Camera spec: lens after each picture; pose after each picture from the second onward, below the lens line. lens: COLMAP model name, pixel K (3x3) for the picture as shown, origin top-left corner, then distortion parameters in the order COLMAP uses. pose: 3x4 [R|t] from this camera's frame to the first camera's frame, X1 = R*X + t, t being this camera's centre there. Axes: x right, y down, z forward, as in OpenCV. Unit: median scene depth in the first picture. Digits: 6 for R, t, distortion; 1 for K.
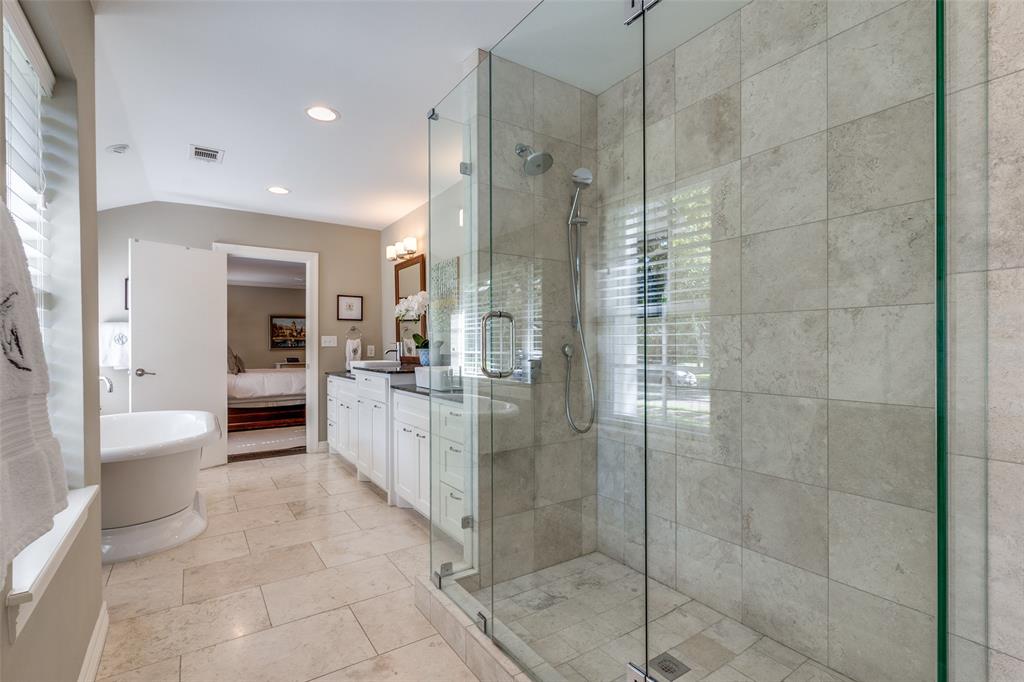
lens RADIAL K [[486.1, 0, 511.3], [0, 486.1, 348.7], [0, 0, 1]] dist [-0.003290, 0.000717]
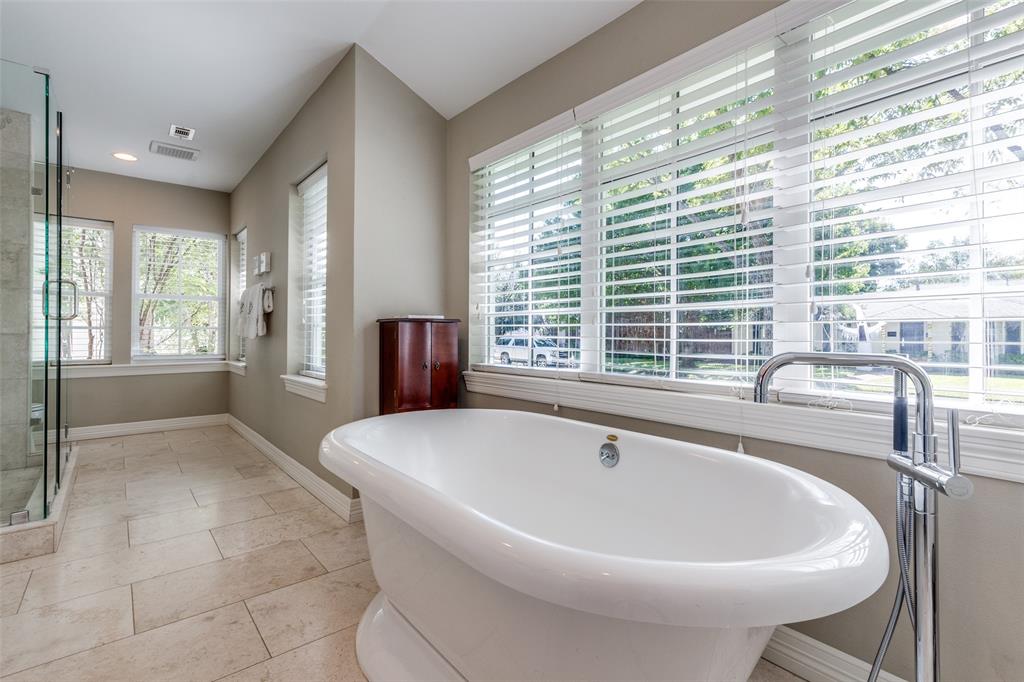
lens RADIAL K [[481.4, 0, 513.9], [0, 481.4, 330.7], [0, 0, 1]] dist [0.019376, 0.000564]
pose [[-0.994604, 0.001565, -0.103733, -0.894364], [0.001328, 0.999996, 0.002355, 0.057202], [0.103736, 0.002205, -0.994602, 1.819642]]
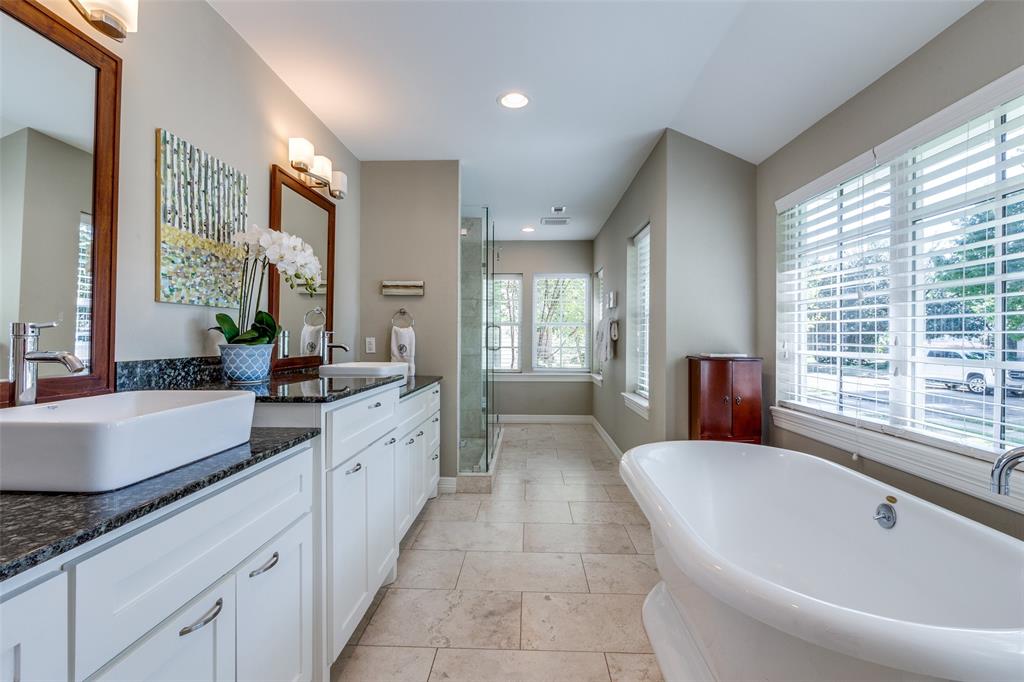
lens RADIAL K [[486.1, 0, 511.3], [0, 486.1, 348.7], [0, 0, 1]] dist [-0.003290, 0.000717]
pose [[-0.813505, -0.012129, 0.581431, -1.054905], [0.003573, 0.999659, 0.025852, -0.013571], [-0.581546, 0.023108, -0.813185, 1.994544]]
